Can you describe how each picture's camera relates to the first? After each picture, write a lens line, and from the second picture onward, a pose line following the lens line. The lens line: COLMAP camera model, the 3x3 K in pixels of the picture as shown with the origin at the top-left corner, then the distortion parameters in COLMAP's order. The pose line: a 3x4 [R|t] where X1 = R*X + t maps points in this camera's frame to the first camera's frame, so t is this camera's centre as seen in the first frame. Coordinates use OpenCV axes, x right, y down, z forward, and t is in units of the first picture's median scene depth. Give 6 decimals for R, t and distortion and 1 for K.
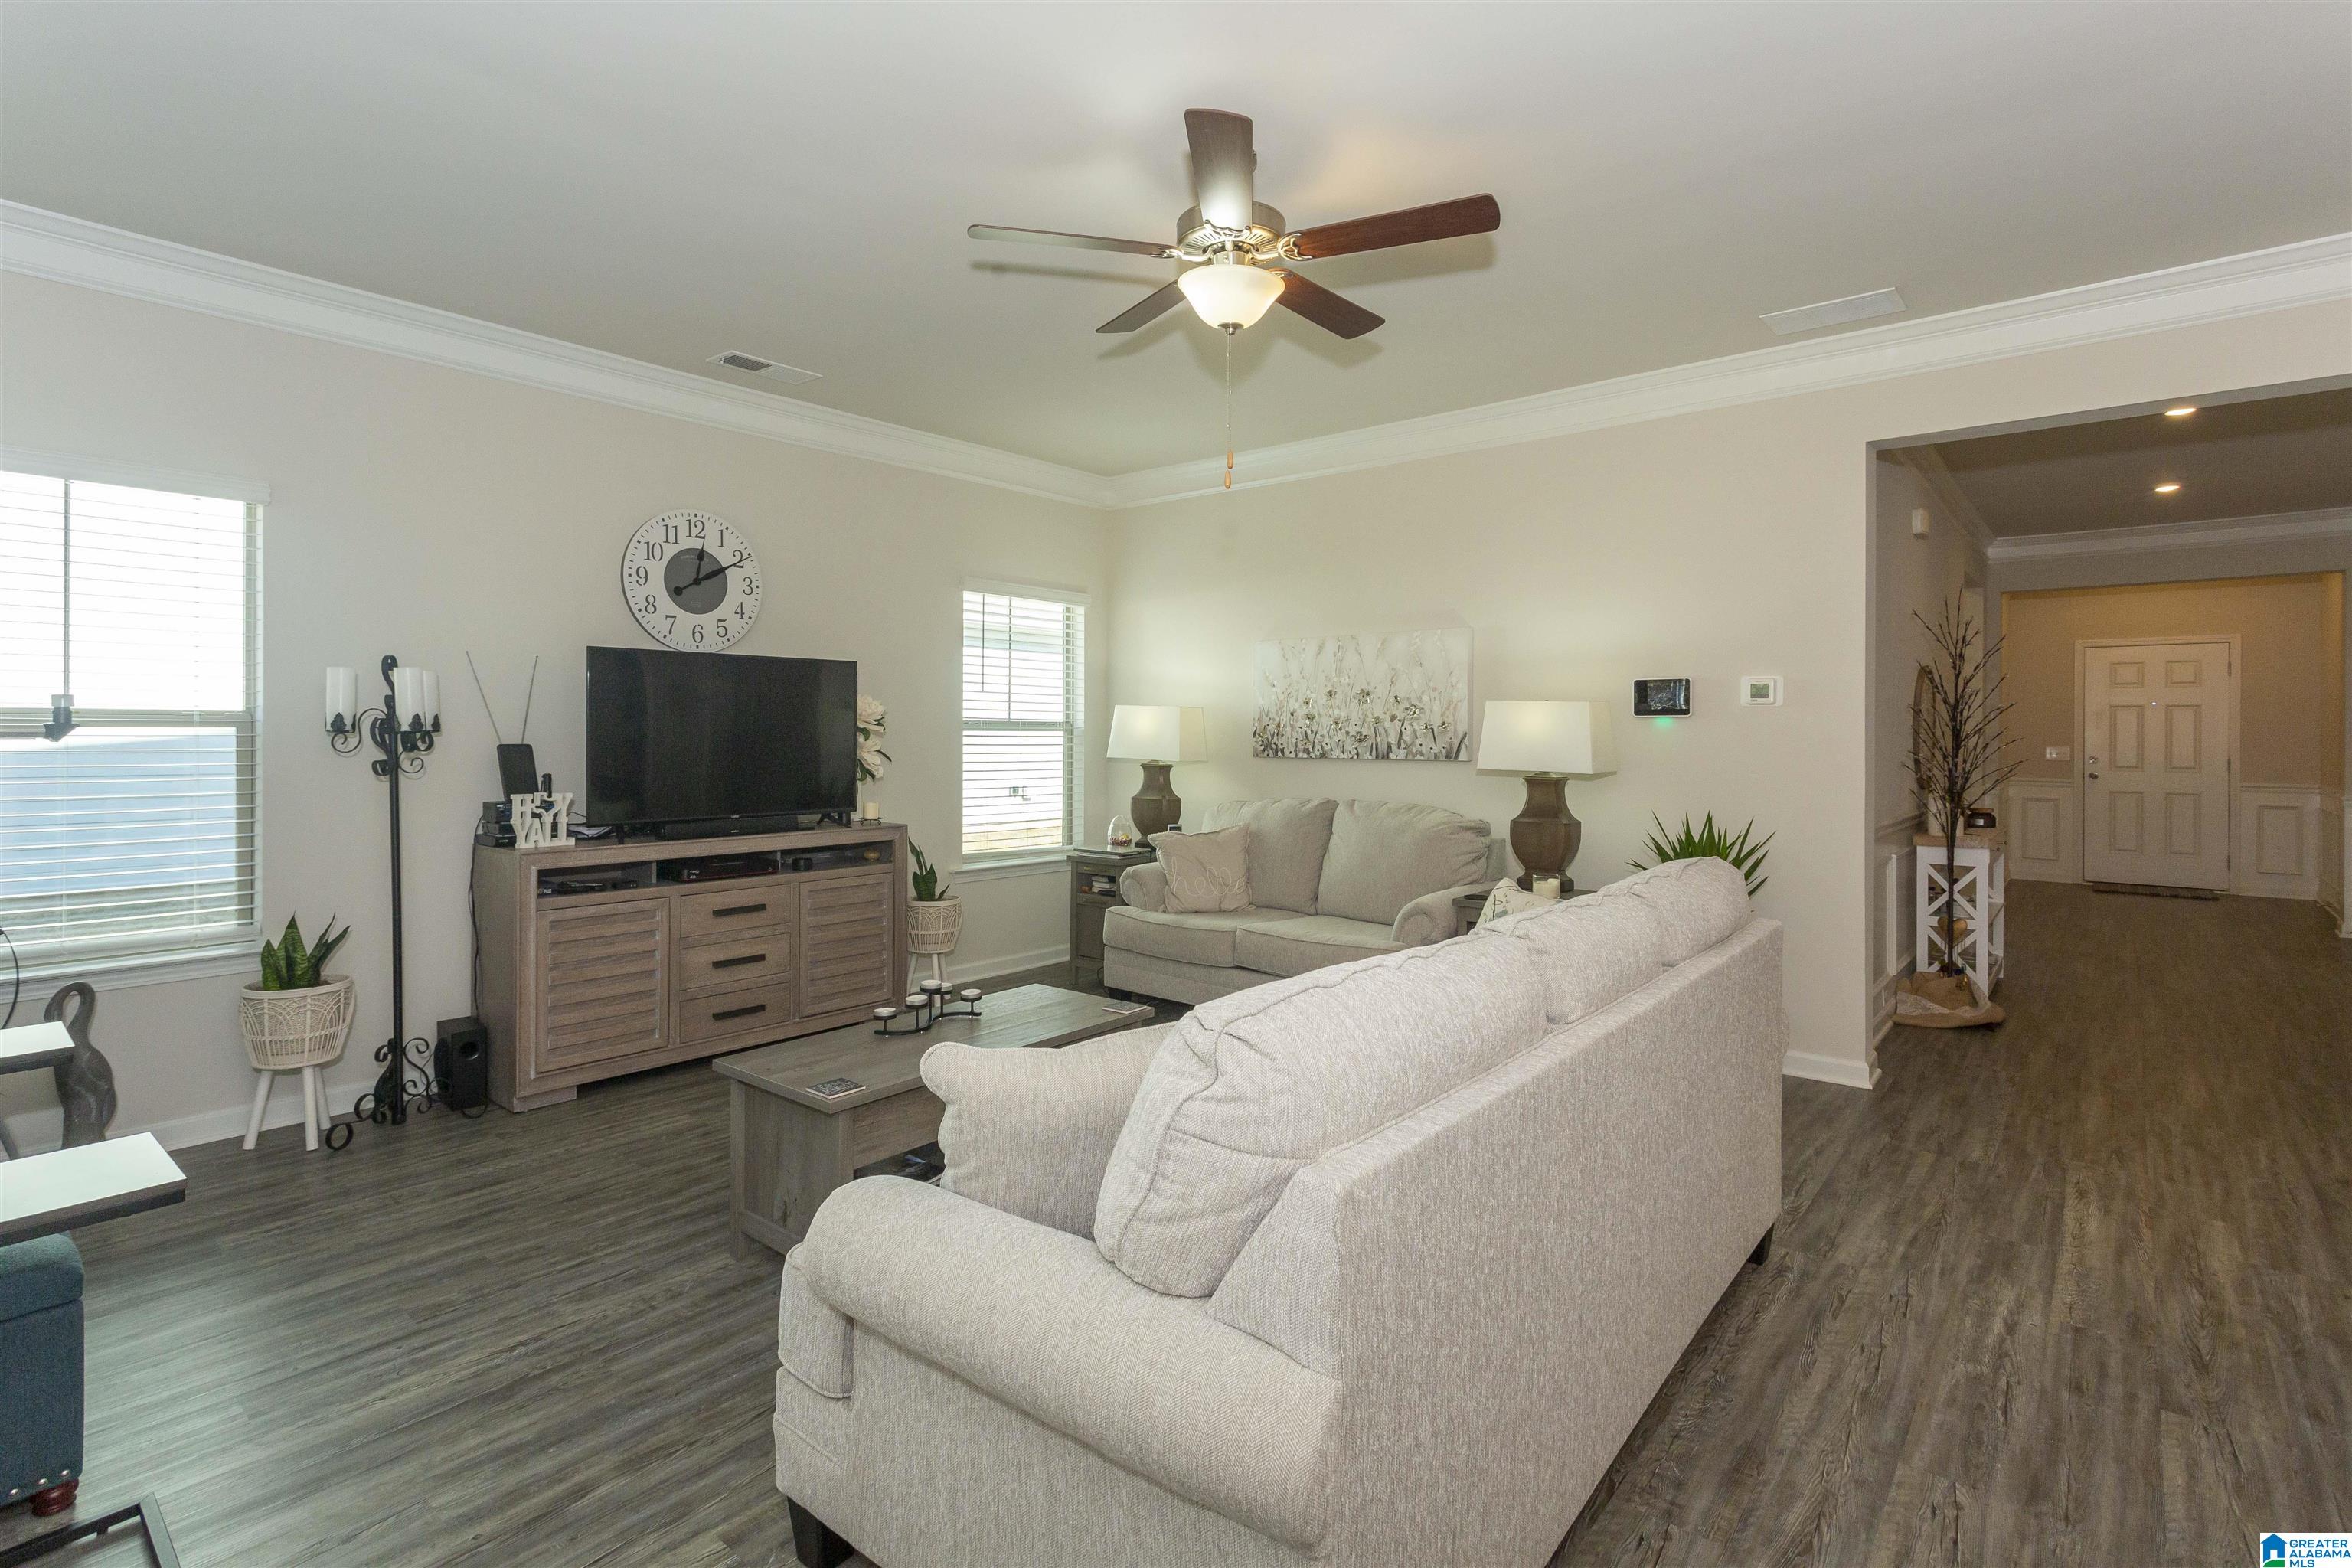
lens RADIAL K [[1122.8, 0, 1144.0], [0, 1122.8, 737.5], [0, 0, 1]] dist [-0.000393, 0.000088]
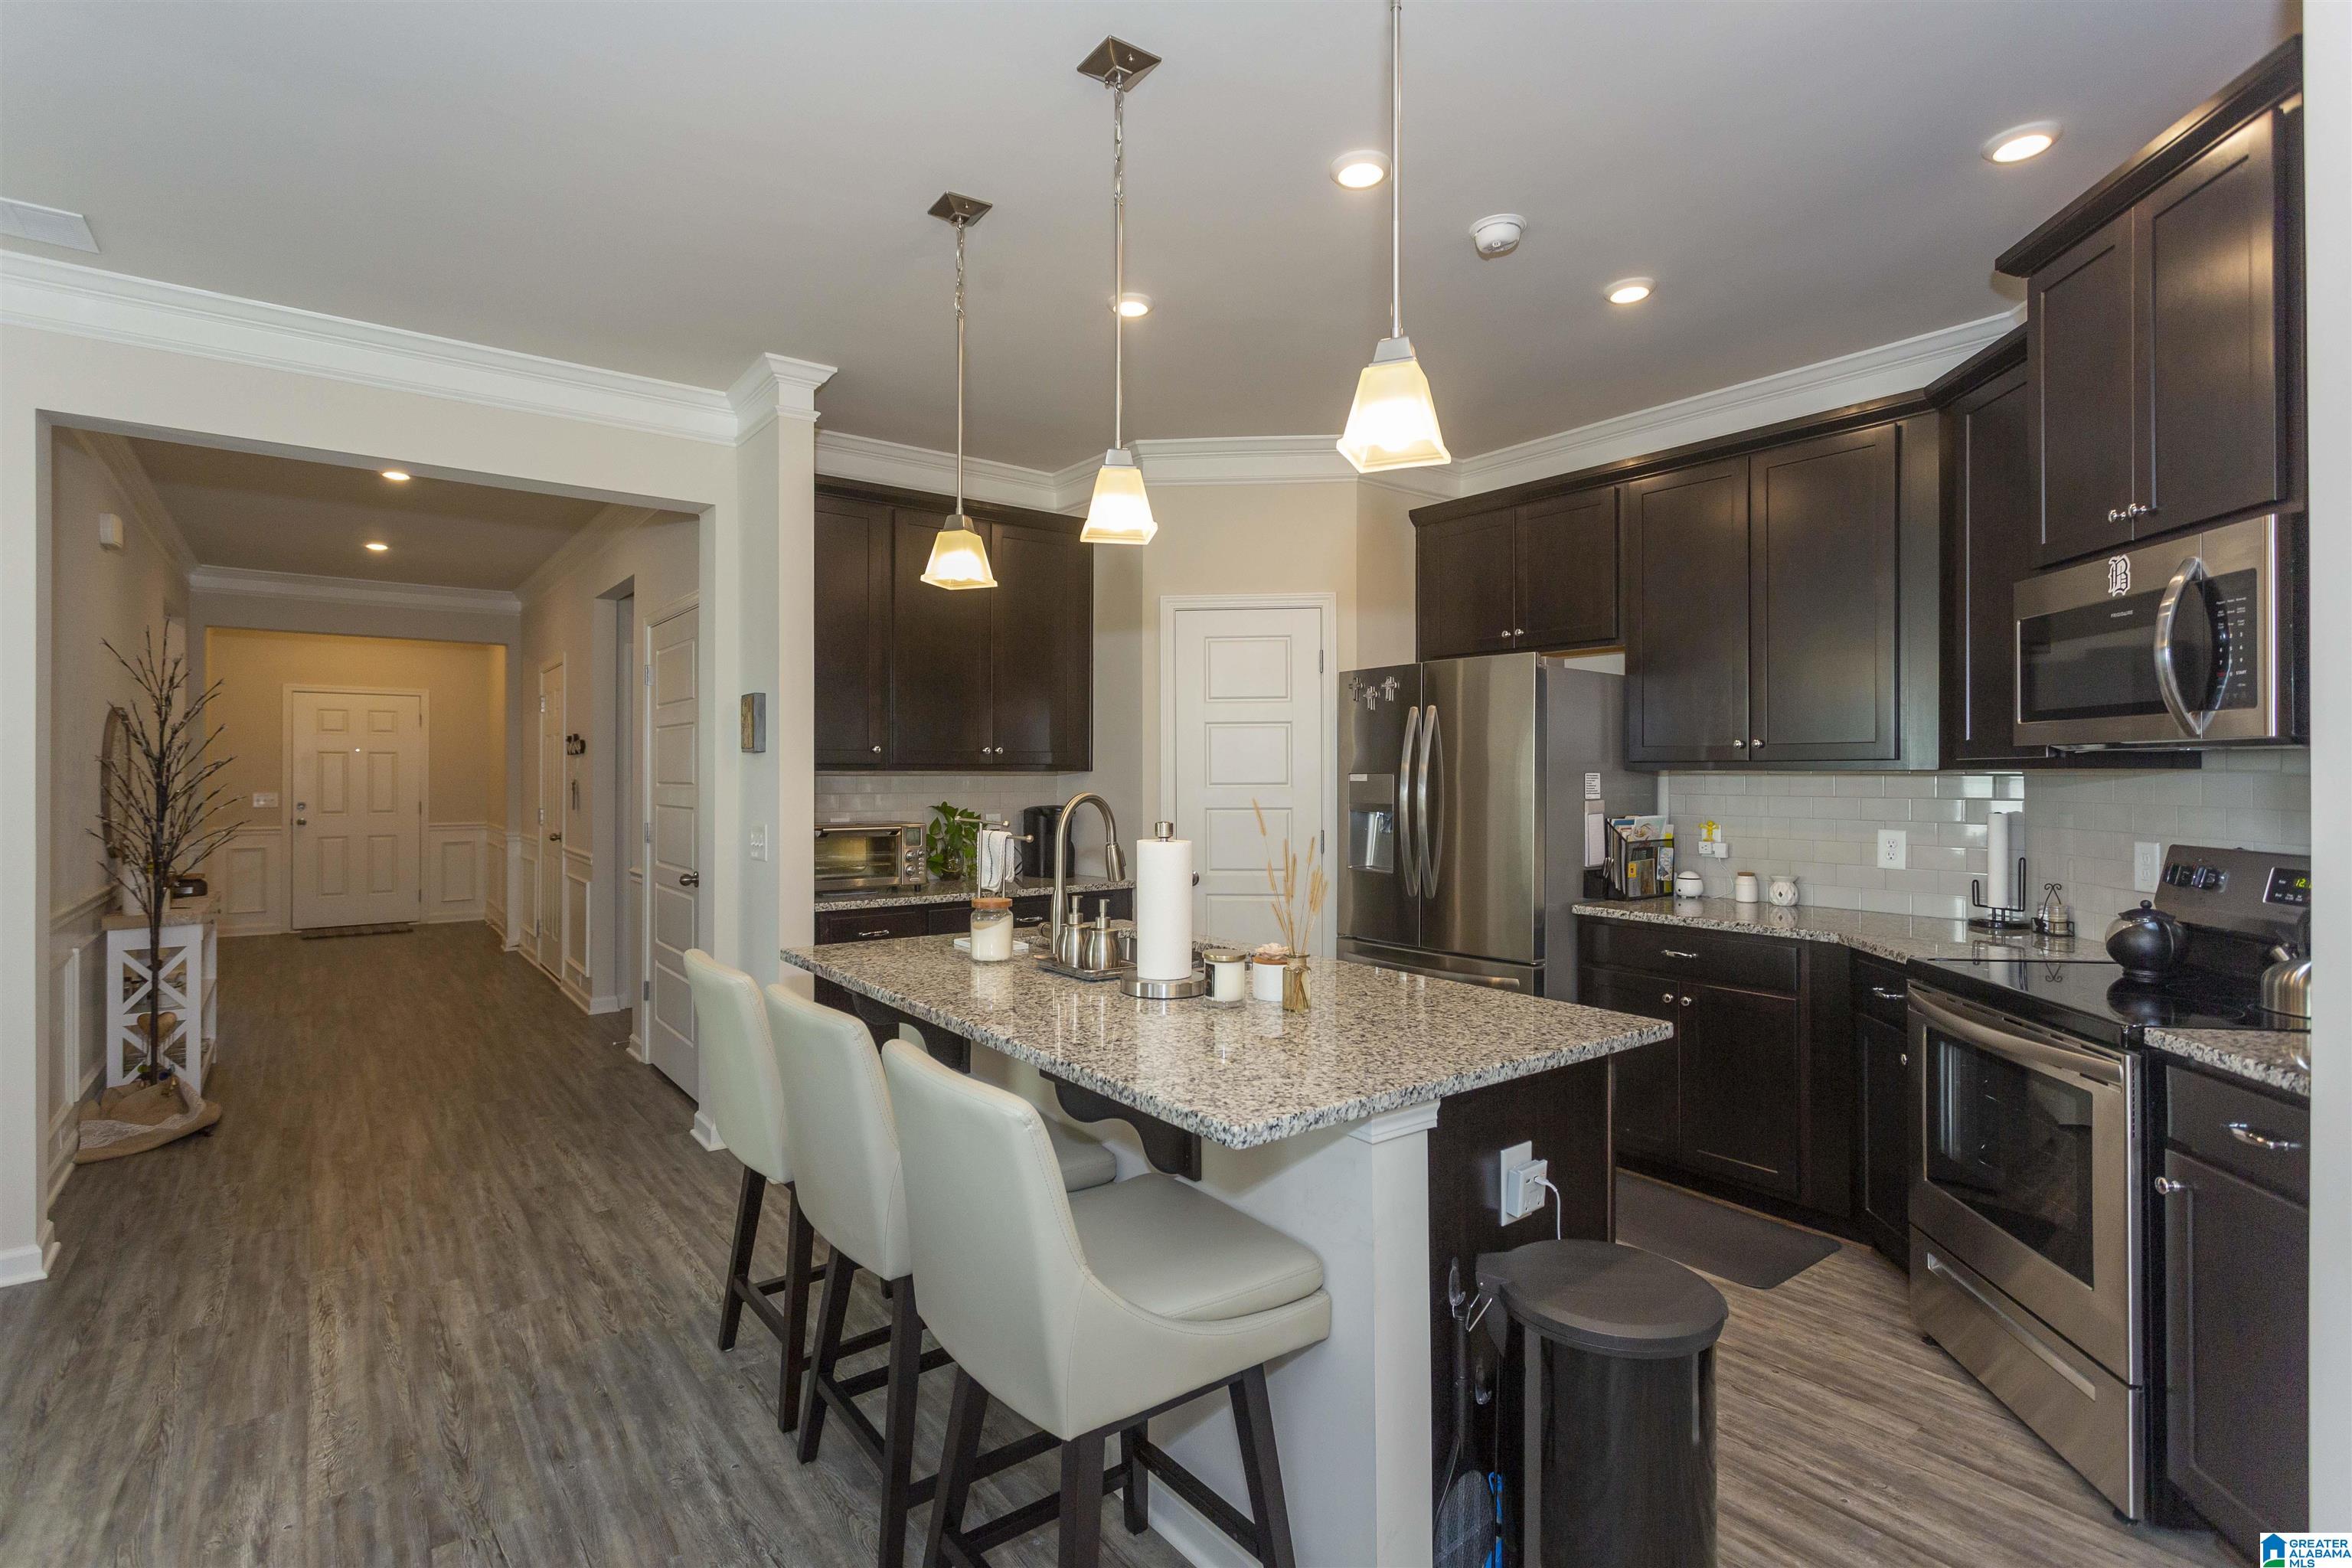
lens RADIAL K [[1133.9, 0, 1170.5], [0, 1133.9, 766.1], [0, 0, 1]] dist [0.001625, 0.001256]
pose [[0.205736, 0.002150, 0.978605, 0.054974], [0.004518, 0.999985, -0.003147, -0.019071], [-0.978597, 0.005069, 0.205723, 0.100435]]
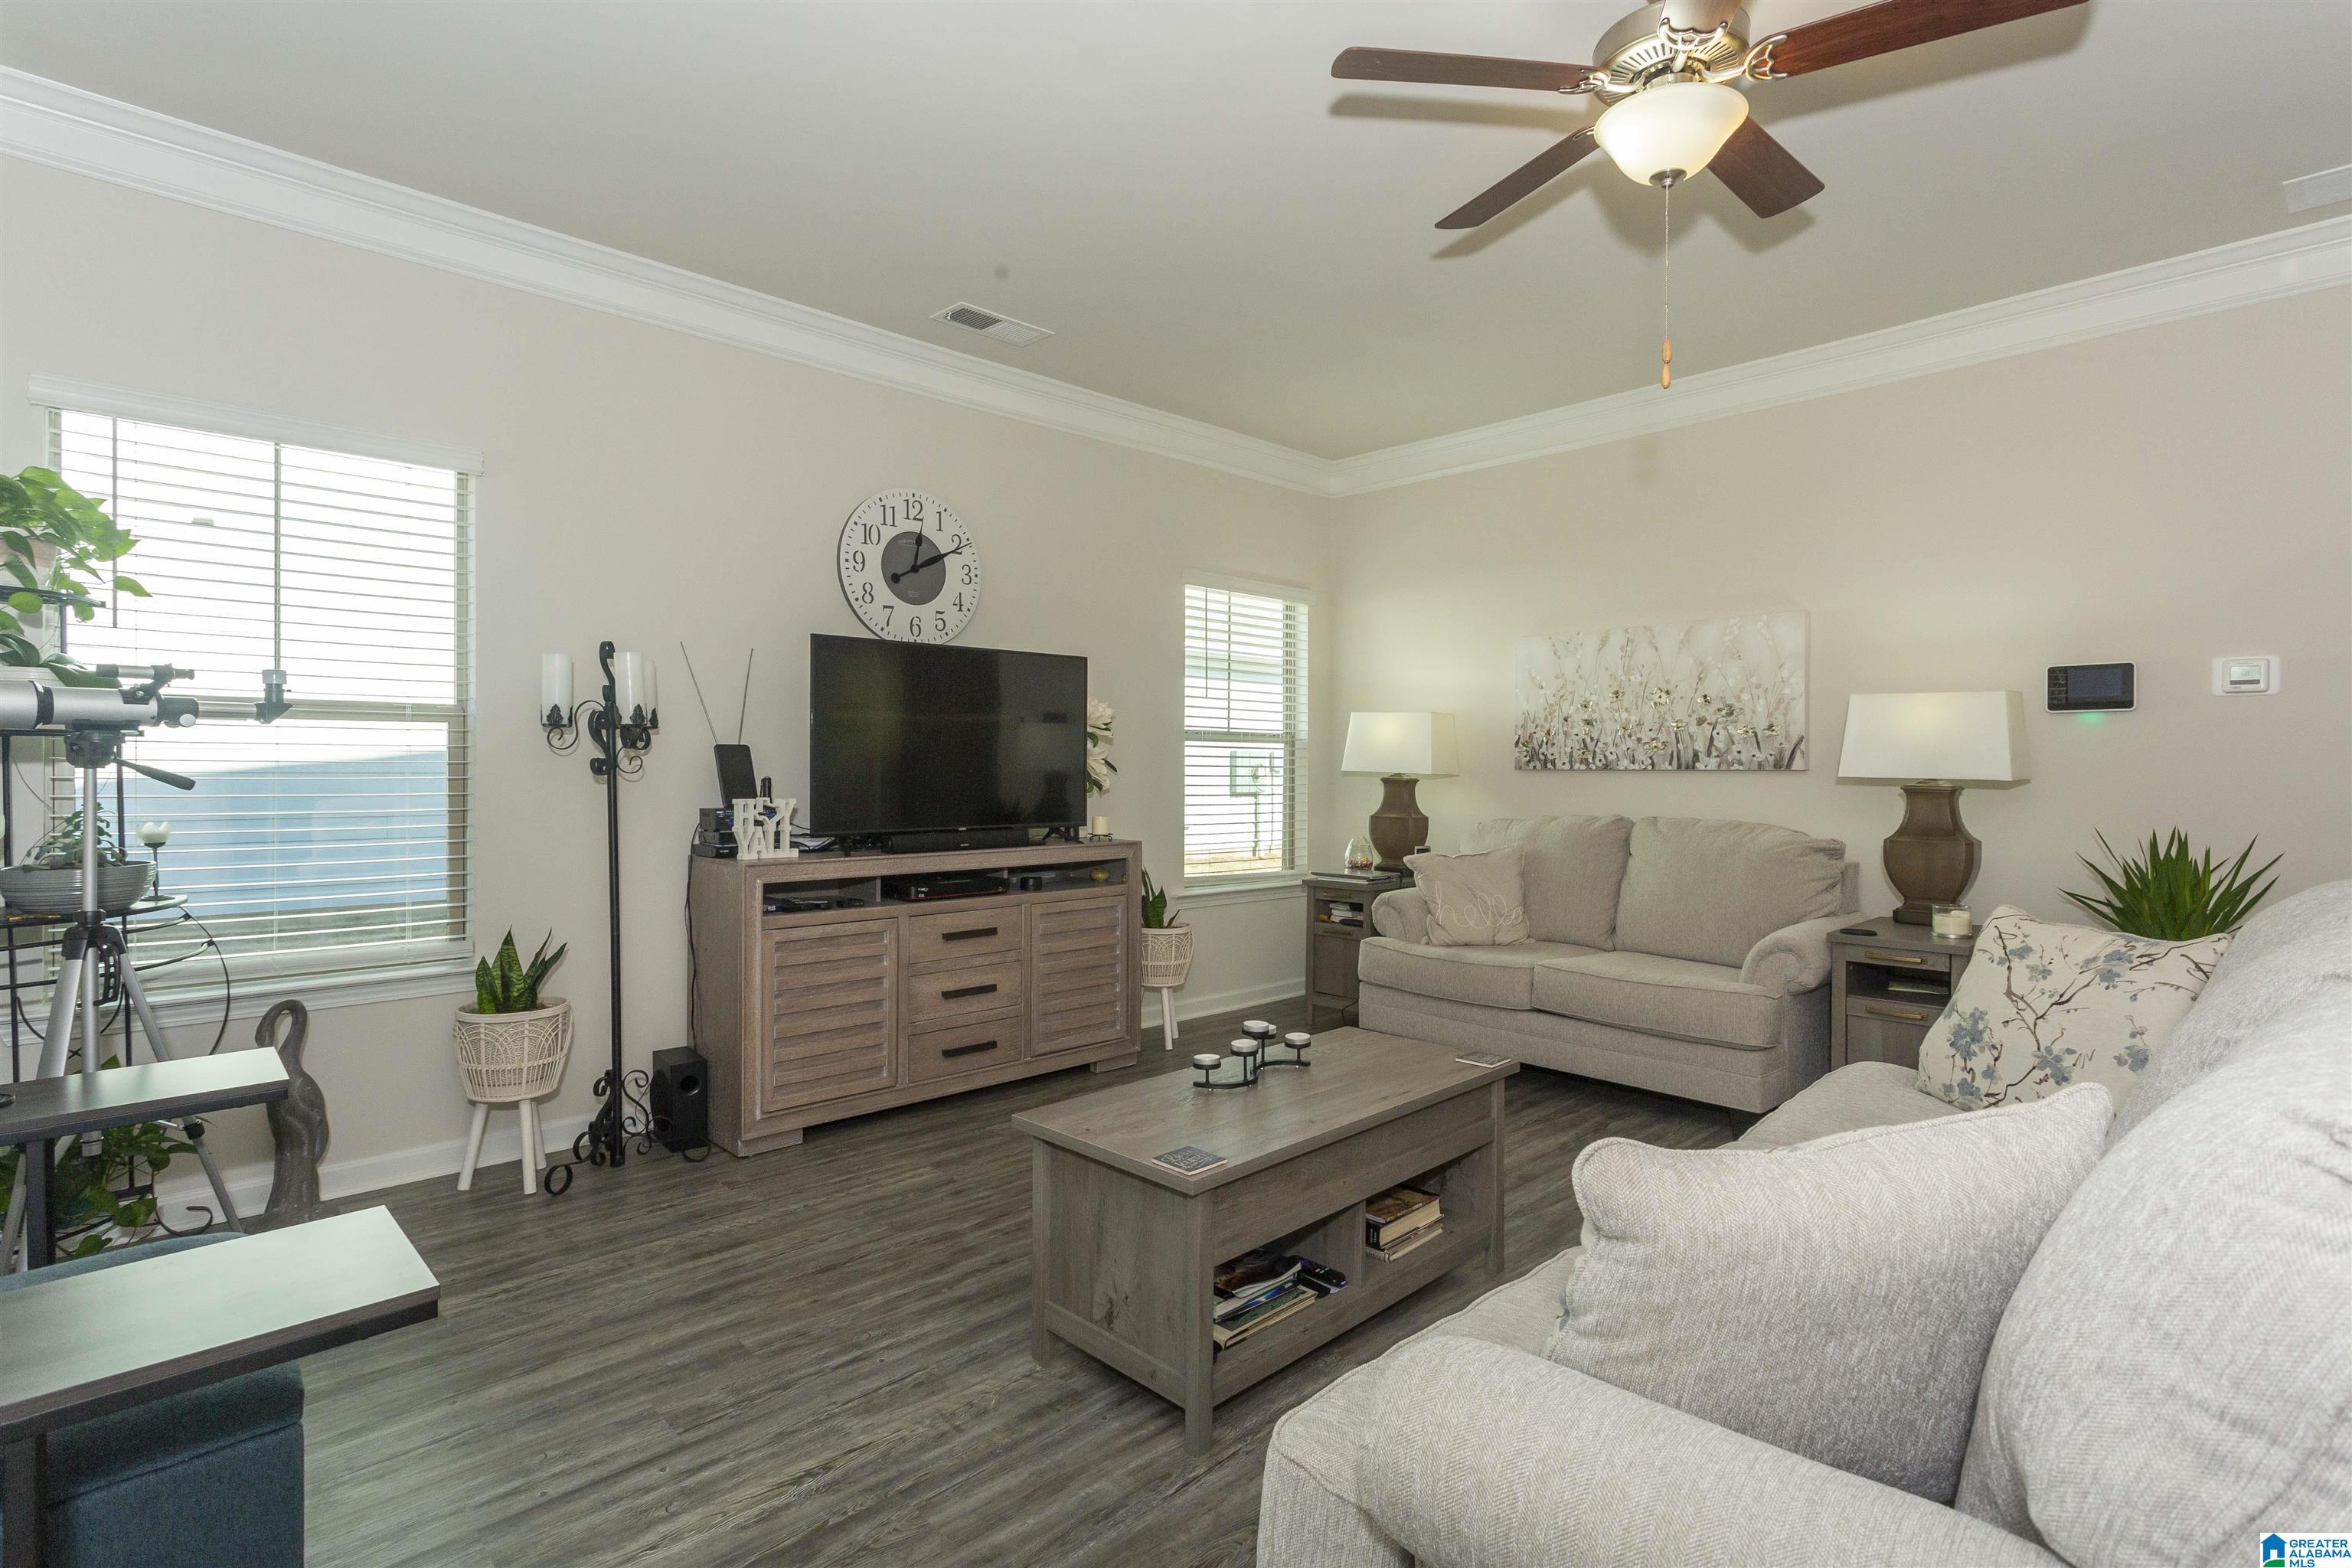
lens RADIAL K [[1127.3, 0, 1143.7], [0, 1127.3, 774.9], [0, 0, 1]] dist [0.000338, 0.002384]
pose [[0.994219, 0.000709, -0.107373, -0.124031], [-0.000477, 0.999998, 0.002179, 0.025459], [0.107374, -0.002115, 0.994216, 0.125956]]
